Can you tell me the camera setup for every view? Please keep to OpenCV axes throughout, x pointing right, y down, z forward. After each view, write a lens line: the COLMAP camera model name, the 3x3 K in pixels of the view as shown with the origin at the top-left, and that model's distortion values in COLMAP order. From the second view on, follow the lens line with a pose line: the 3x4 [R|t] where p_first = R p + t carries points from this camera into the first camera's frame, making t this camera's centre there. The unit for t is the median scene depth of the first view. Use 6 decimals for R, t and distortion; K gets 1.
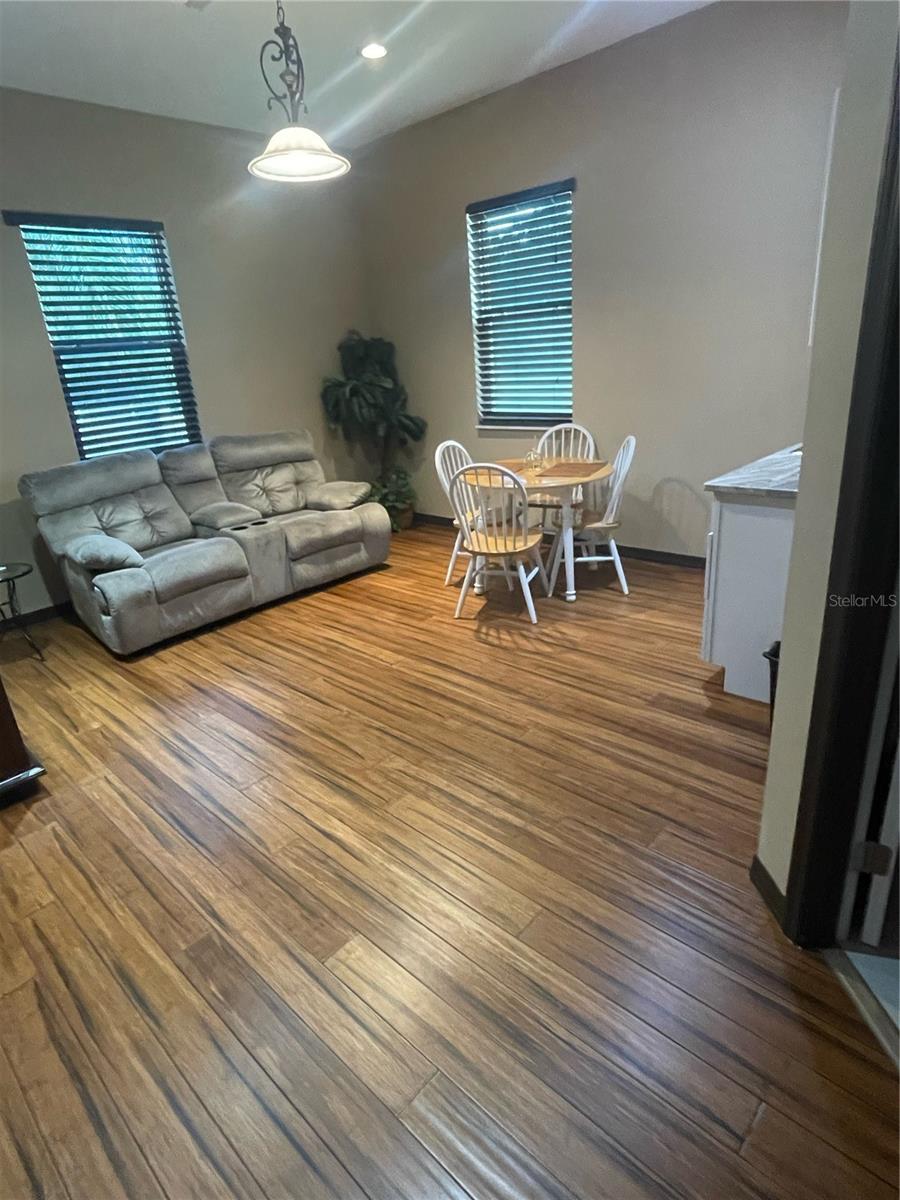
lens RADIAL K [[673.5, 0, 449.2], [0, 673.5, 600.9], [0, 0, 1]] dist [-0.009230, -0.002732]
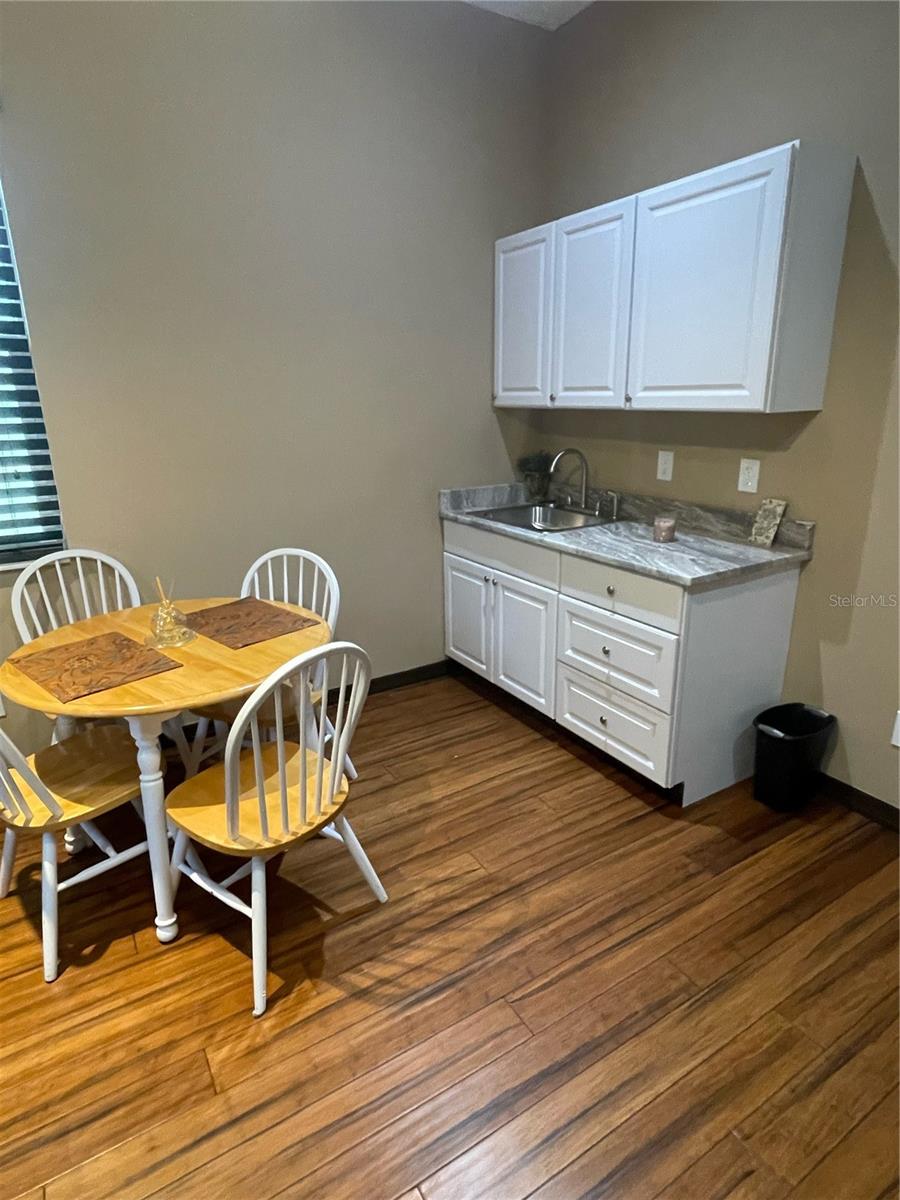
lens RADIAL K [[673.5, 0, 448.2], [0, 673.5, 594.8], [0, 0, 1]] dist [-0.009230, -0.002732]
pose [[0.265174, -0.221364, 0.938446, -0.316576], [0.330166, 0.935296, 0.127327, -0.251724], [-0.905910, 0.276079, 0.321103, 0.719140]]
